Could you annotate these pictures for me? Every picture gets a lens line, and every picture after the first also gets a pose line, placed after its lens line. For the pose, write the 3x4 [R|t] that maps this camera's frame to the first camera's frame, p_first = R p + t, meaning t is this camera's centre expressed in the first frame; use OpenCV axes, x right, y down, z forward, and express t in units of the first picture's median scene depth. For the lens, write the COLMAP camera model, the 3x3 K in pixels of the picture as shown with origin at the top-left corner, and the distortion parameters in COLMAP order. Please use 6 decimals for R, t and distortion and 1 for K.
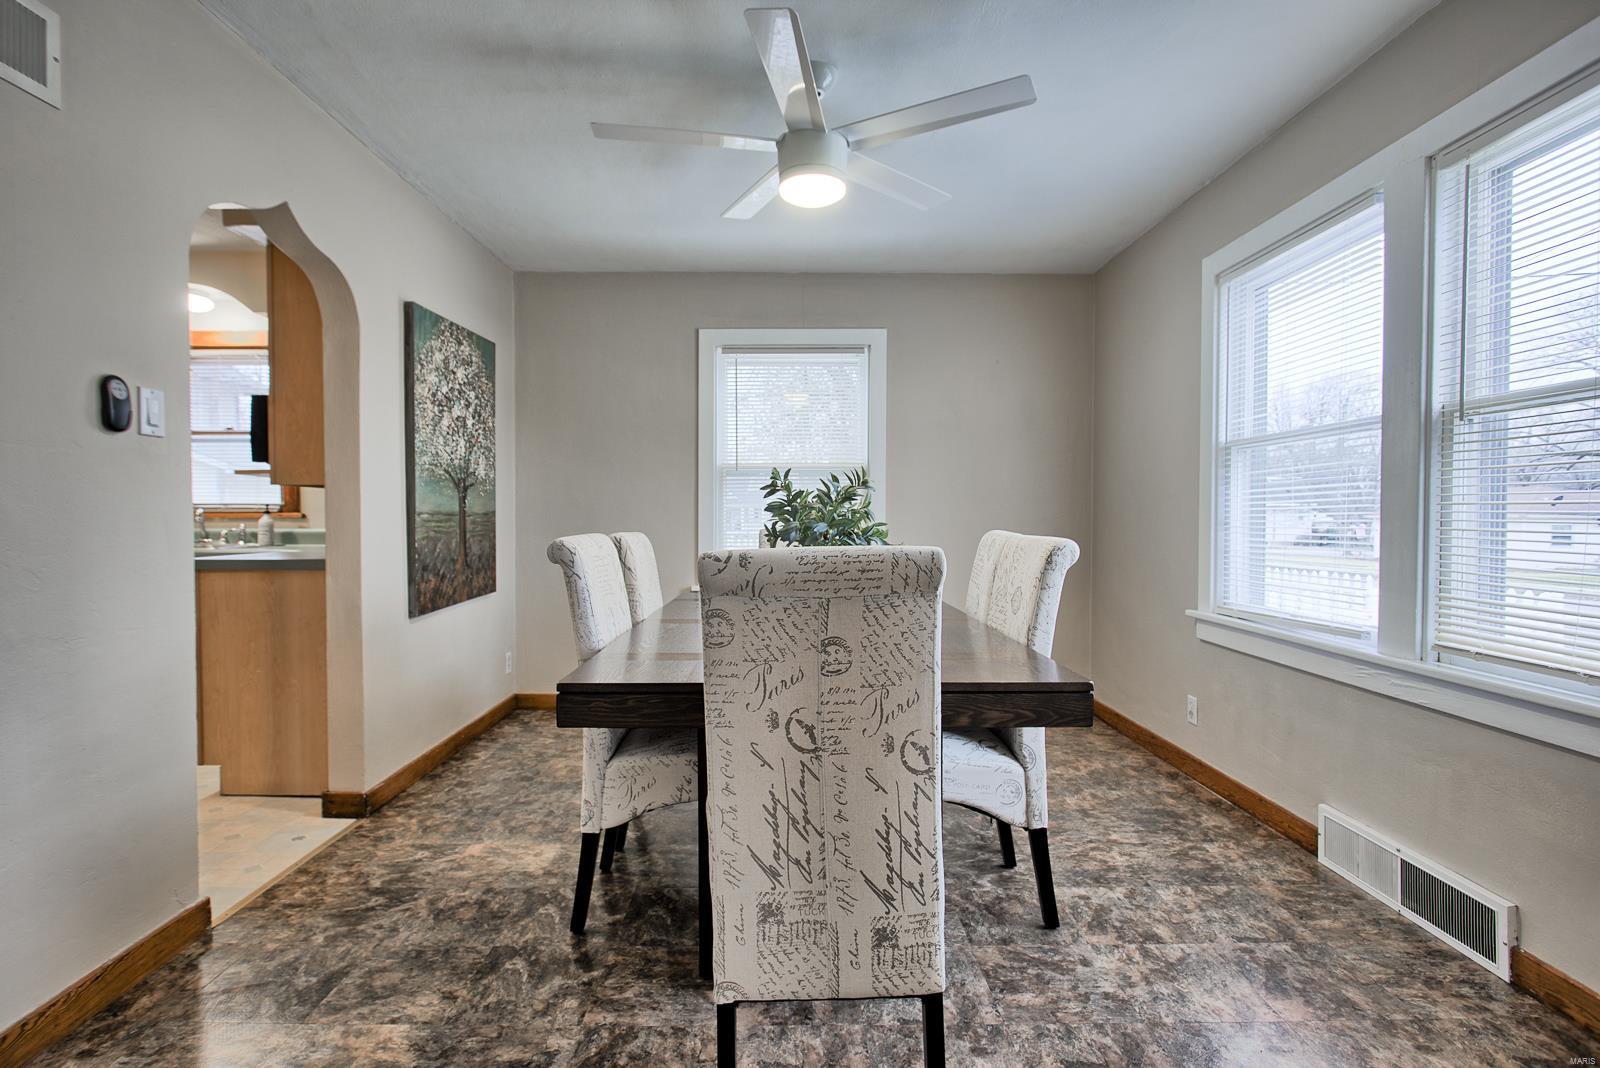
lens RADIAL K [[773.3, 0, 799.6], [0, 773.3, 532.0], [0, 0, 1]] dist [-0.008329, 0.001526]
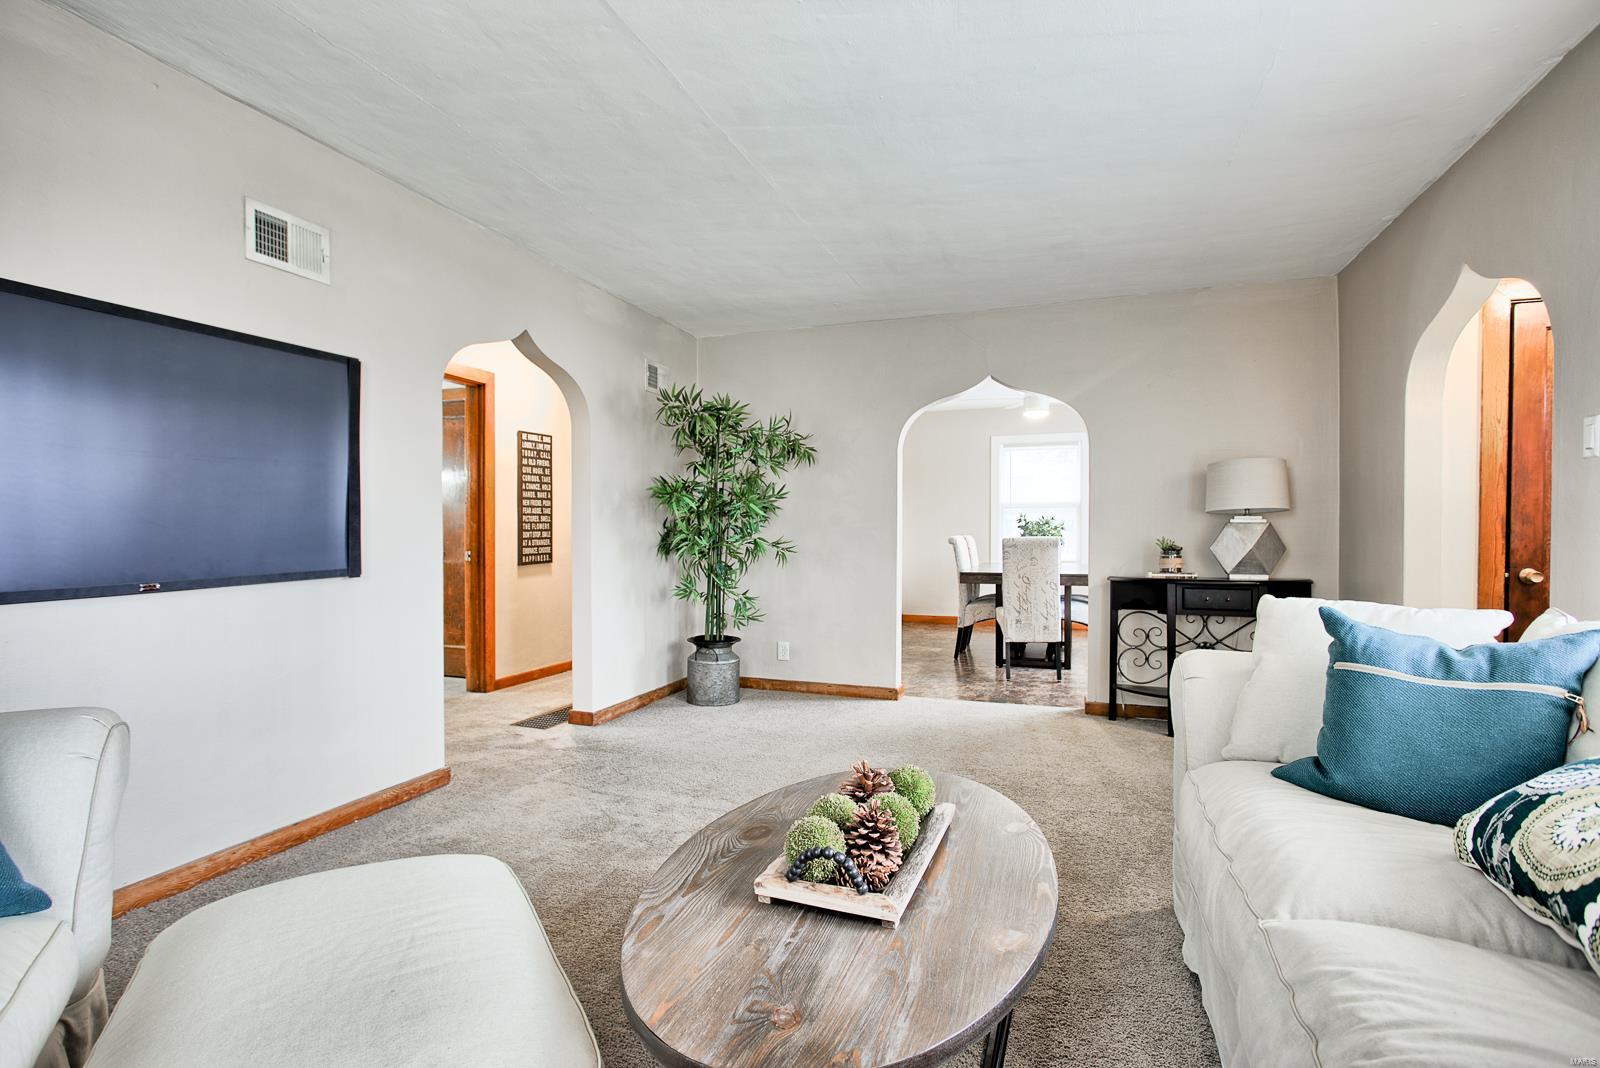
lens RADIAL K [[773.3, 0, 801.9], [0, 773.3, 529.3], [0, 0, 1]] dist [-0.008329, 0.001526]
pose [[0.942029, 0.004883, -0.335495, 0.243436], [-0.010221, 0.999848, -0.014145, 0.050336], [0.335375, 0.016754, 0.941936, -3.149590]]
